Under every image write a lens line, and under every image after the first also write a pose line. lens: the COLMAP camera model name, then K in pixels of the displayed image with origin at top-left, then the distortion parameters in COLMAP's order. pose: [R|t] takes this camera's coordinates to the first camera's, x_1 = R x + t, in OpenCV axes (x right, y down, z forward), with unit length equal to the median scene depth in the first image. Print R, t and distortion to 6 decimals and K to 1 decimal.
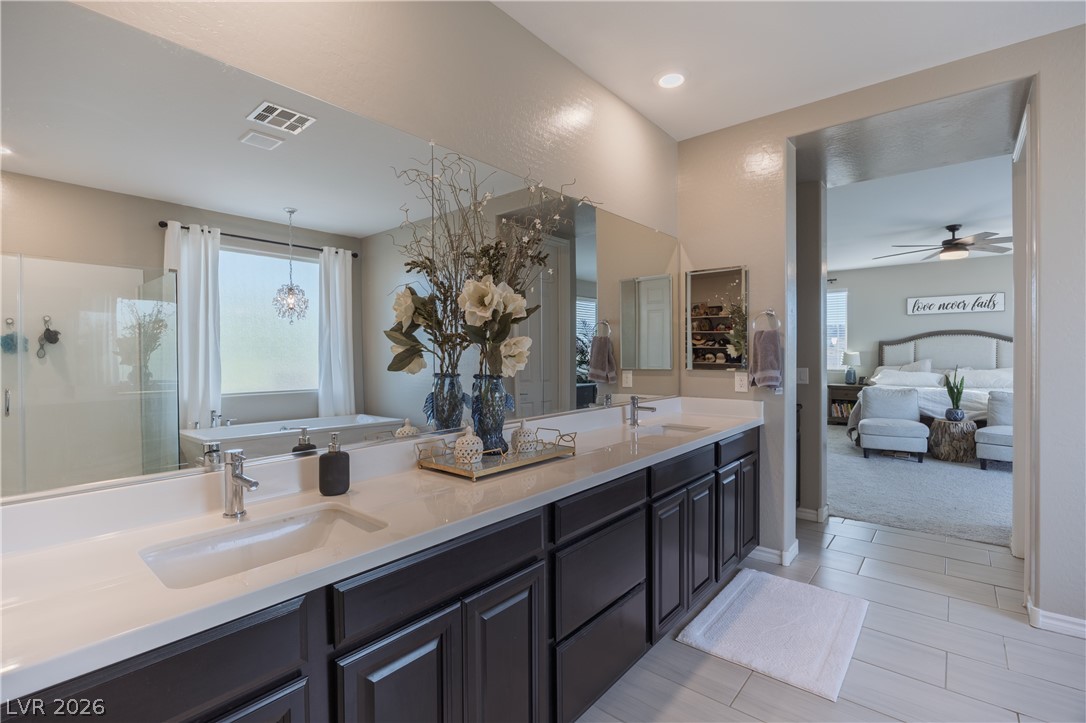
lens RADIAL K [[521.6, 0, 549.5], [0, 521.6, 352.4], [0, 0, 1]] dist [0.003813, 0.000386]
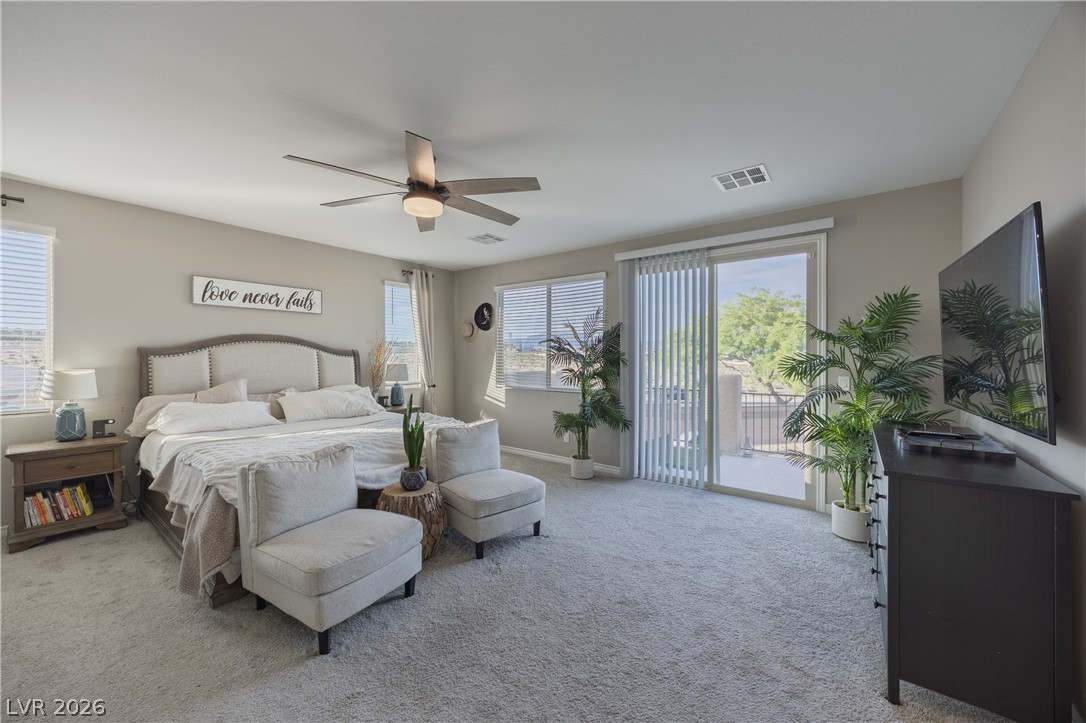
lens RADIAL K [[420.0, 0, 544.8], [0, 420.0, 357.2], [0, 0, 1]] dist [-0.002100, 0.000226]
pose [[-0.017541, 0.003664, 0.999839, 0.216137], [-0.001773, 0.999992, -0.003696, -0.011633], [-0.999845, -0.001838, -0.017534, 0.630619]]
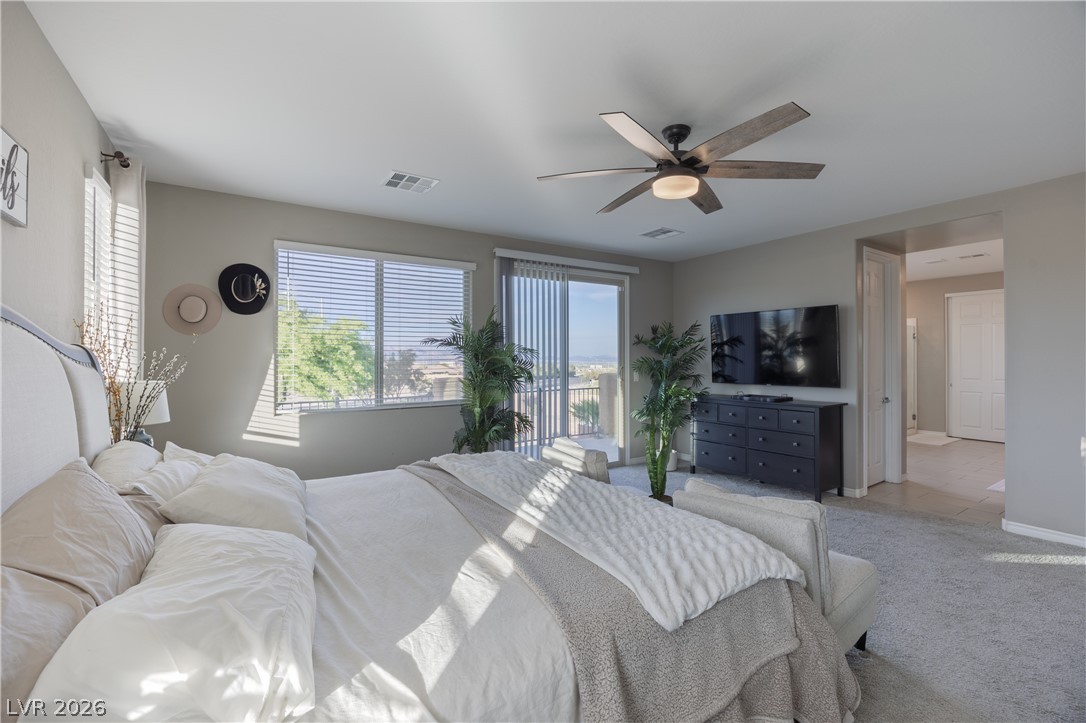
lens RADIAL K [[442.5, 0, 540.1], [0, 442.5, 357.3], [0, 0, 1]] dist [-0.001300, -0.000036]
pose [[-0.938320, 0.011000, 0.345593, 0.574412], [0.009557, 0.999937, -0.005879, -0.014585], [-0.345636, -0.002214, -0.938366, 1.058100]]
